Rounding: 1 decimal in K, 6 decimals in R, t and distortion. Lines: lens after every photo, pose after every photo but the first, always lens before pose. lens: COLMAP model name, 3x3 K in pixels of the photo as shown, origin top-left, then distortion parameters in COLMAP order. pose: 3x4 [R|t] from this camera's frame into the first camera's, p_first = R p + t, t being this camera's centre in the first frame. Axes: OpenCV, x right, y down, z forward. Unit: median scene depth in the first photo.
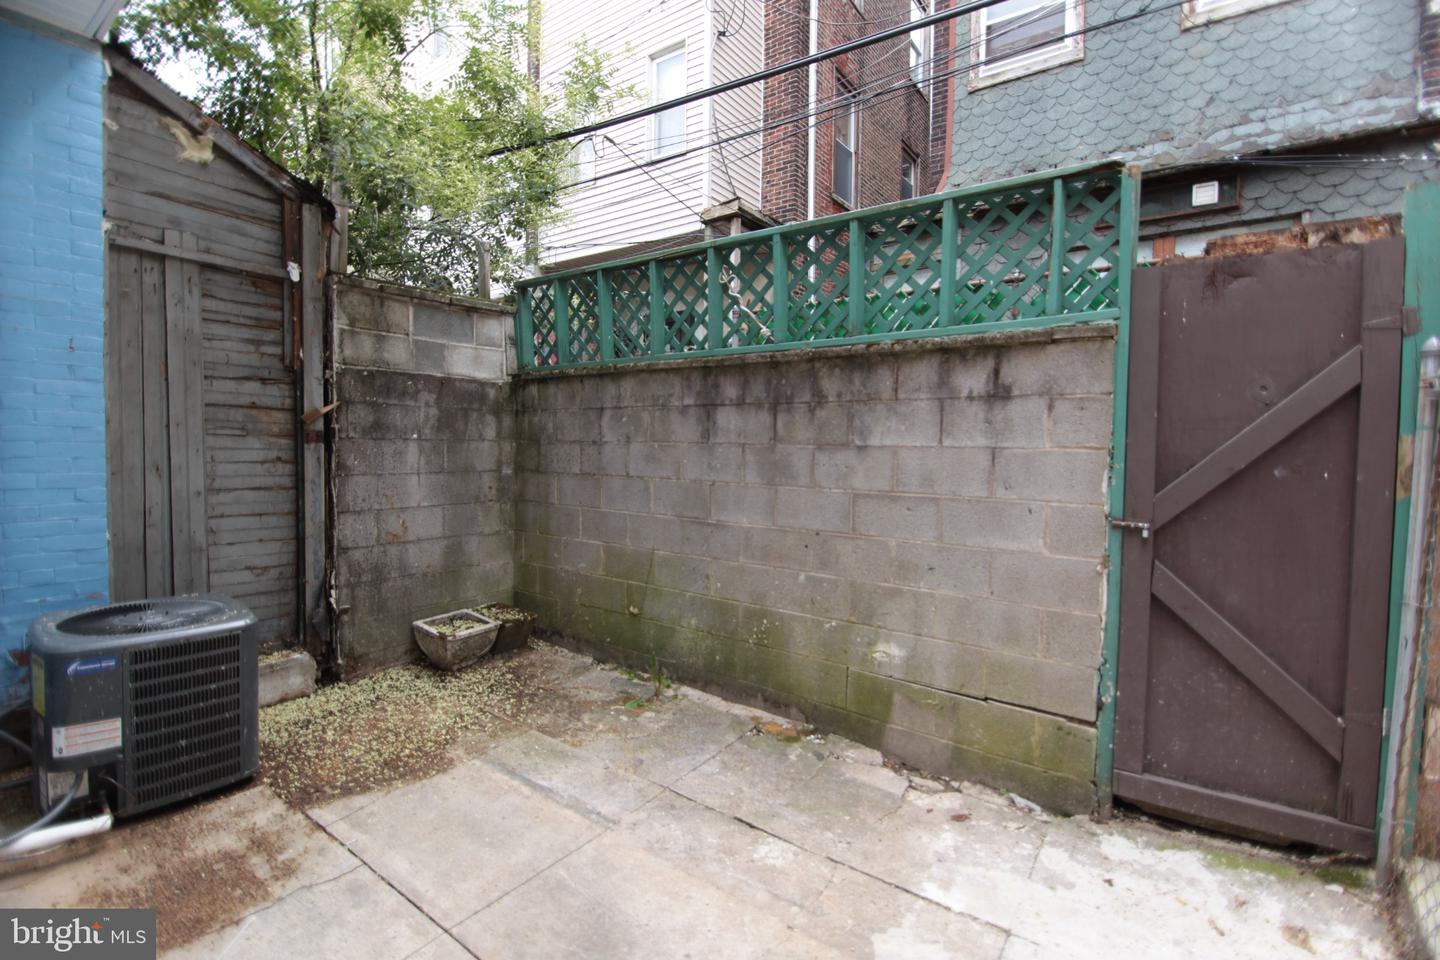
lens RADIAL K [[647.8, 0, 718.6], [0, 647.8, 472.7], [0, 0, 1]] dist [-0.000557, -0.009171]
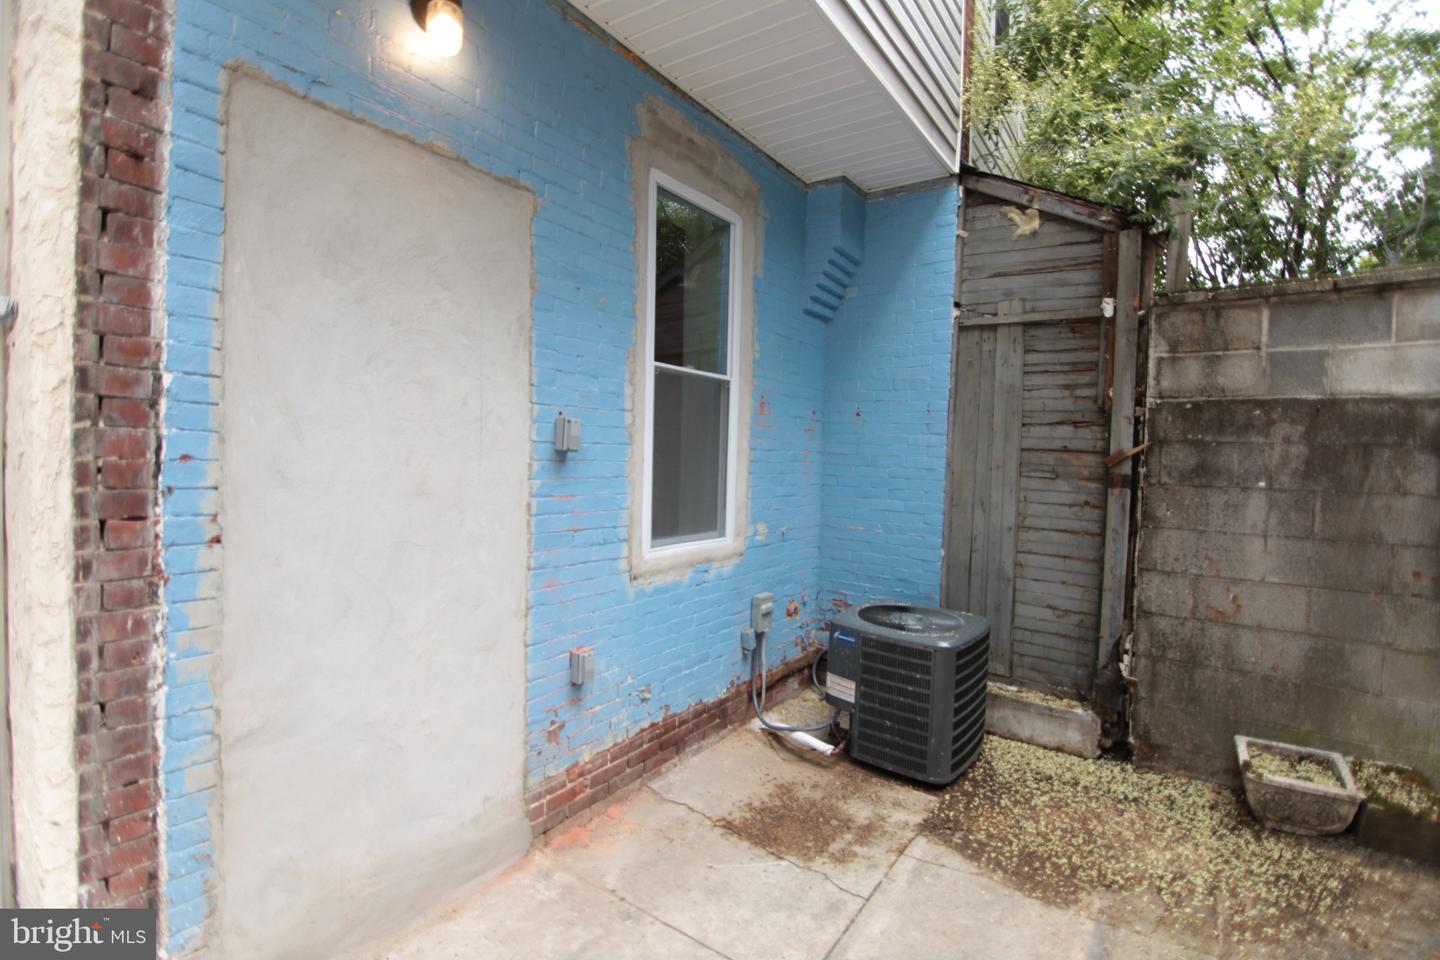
lens RADIAL K [[647.8, 0, 718.6], [0, 647.8, 472.7], [0, 0, 1]] dist [-0.000557, -0.009171]
pose [[0.022304, 0.012983, -0.999667, 0.279386], [-0.074628, 0.997148, 0.011285, -0.036623], [0.996962, 0.074352, 0.023209, 0.422019]]
